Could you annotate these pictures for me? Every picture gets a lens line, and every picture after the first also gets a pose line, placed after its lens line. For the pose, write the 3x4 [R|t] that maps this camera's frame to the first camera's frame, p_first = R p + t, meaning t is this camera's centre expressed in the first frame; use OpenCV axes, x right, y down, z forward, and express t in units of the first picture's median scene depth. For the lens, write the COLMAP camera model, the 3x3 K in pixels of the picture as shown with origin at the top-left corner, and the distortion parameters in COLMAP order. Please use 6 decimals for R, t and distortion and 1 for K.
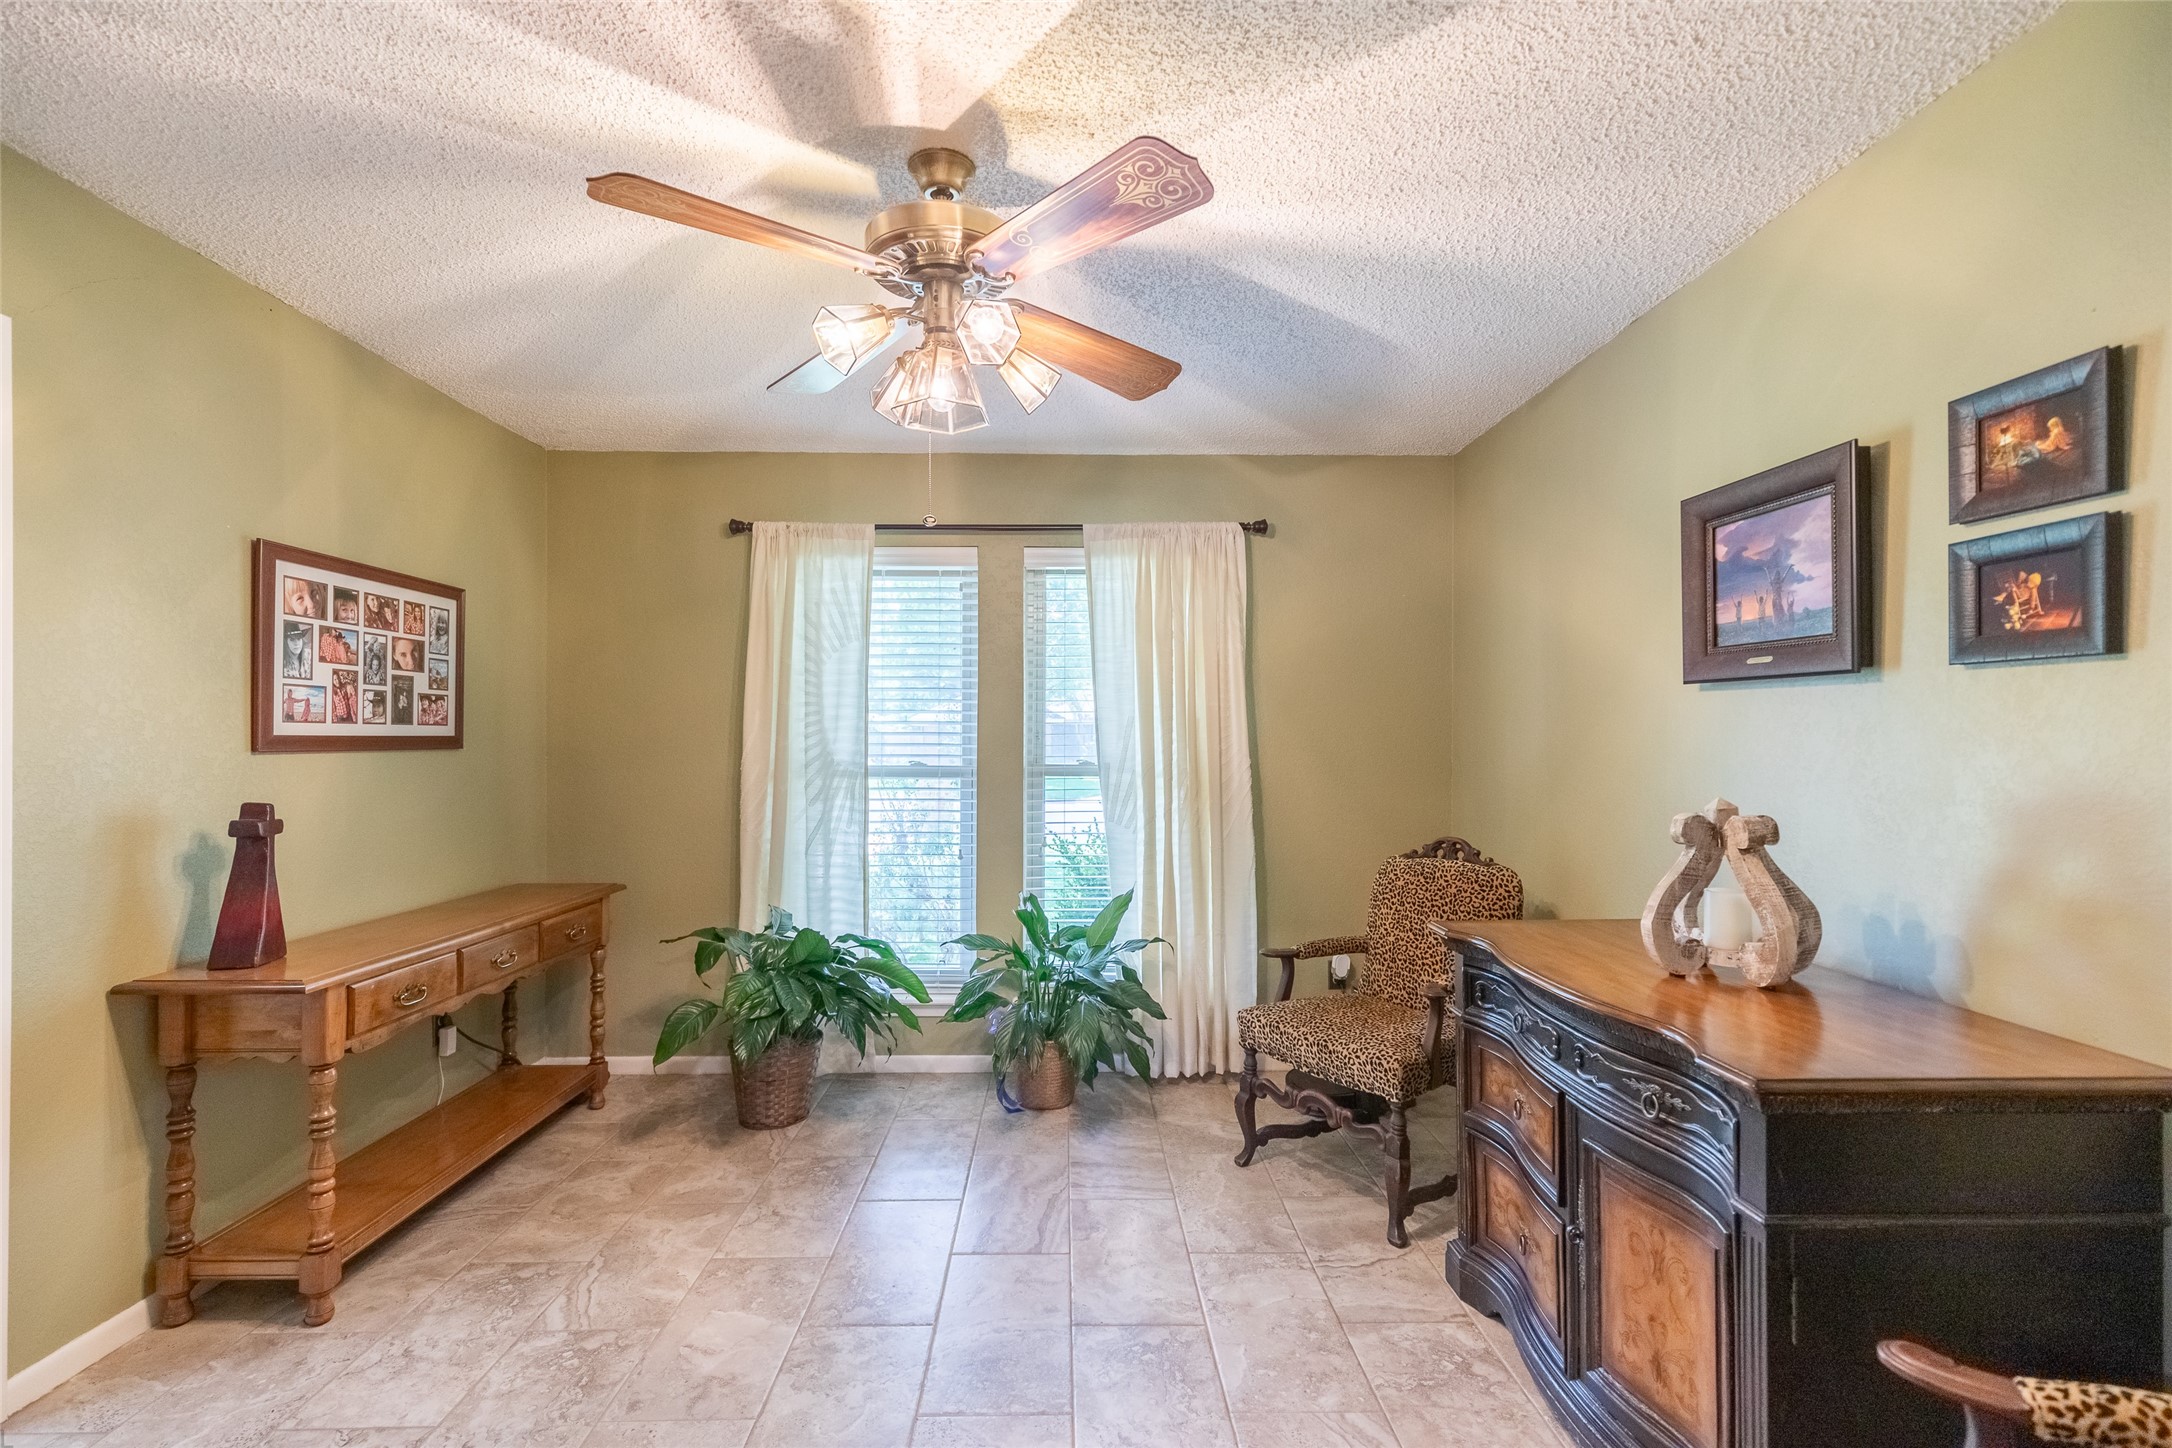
lens RADIAL K [[991.2, 0, 1083.0], [0, 991.2, 727.1], [0, 0, 1]] dist [0.011120, -0.001184]
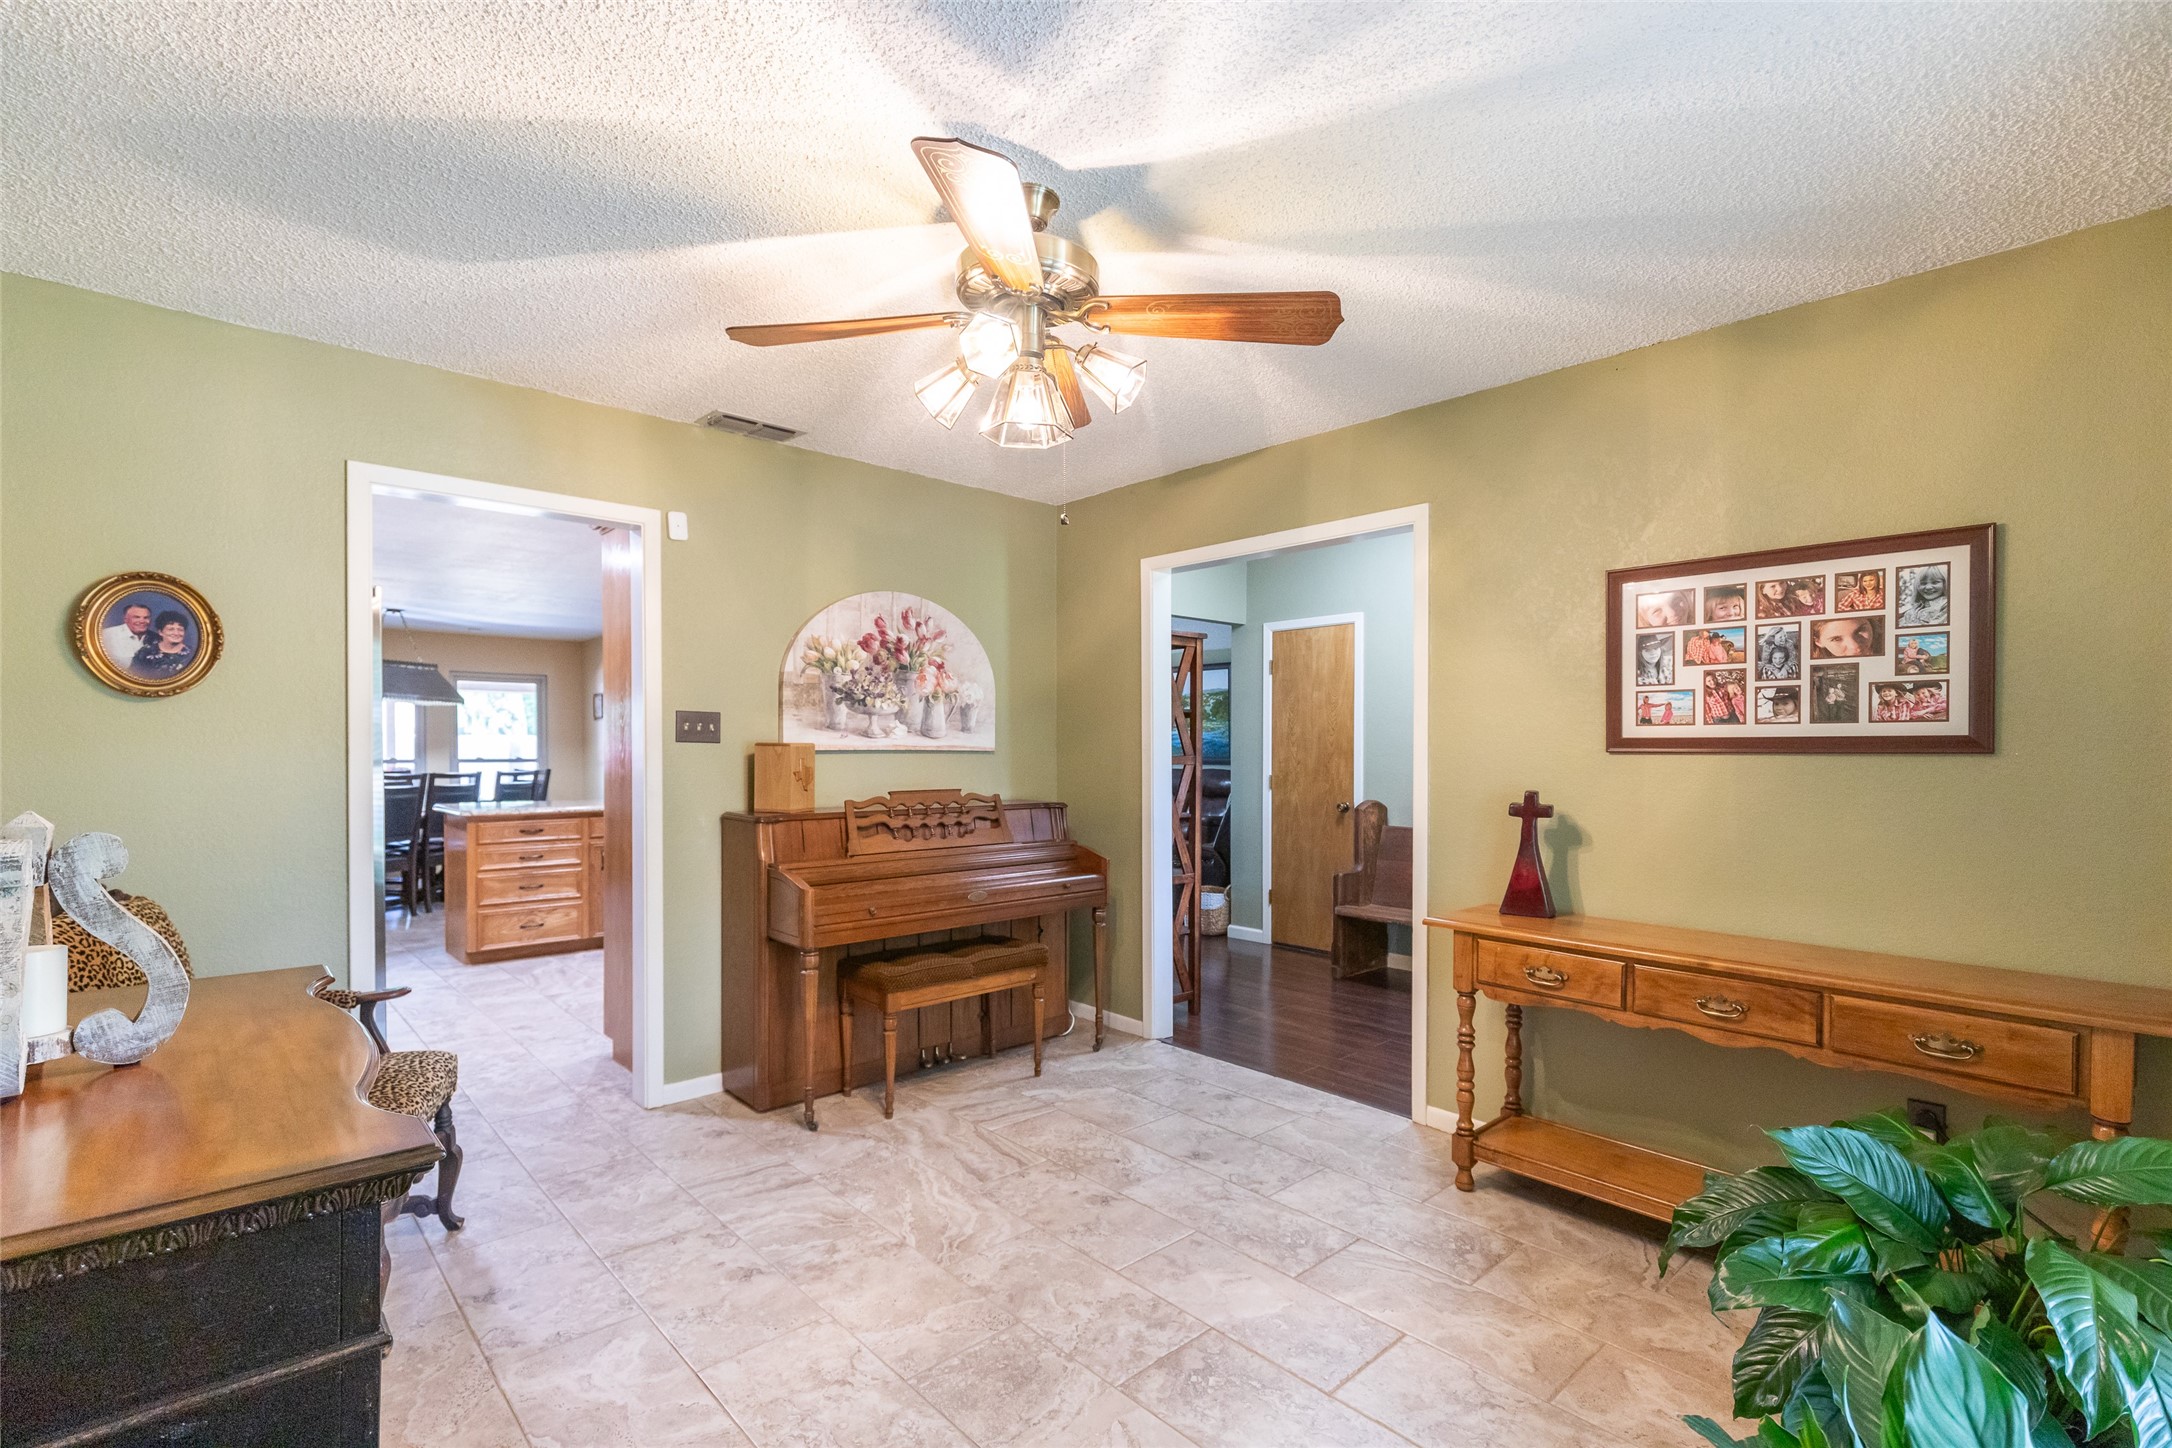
lens RADIAL K [[991.2, 0, 1083.4], [0, 991.2, 741.8], [0, 0, 1]] dist [0.011120, -0.001184]
pose [[-0.752320, 0.002241, -0.658794, 0.351669], [0.010845, 0.999901, -0.008984, 0.014370], [0.658708, -0.013904, -0.752270, 1.250857]]
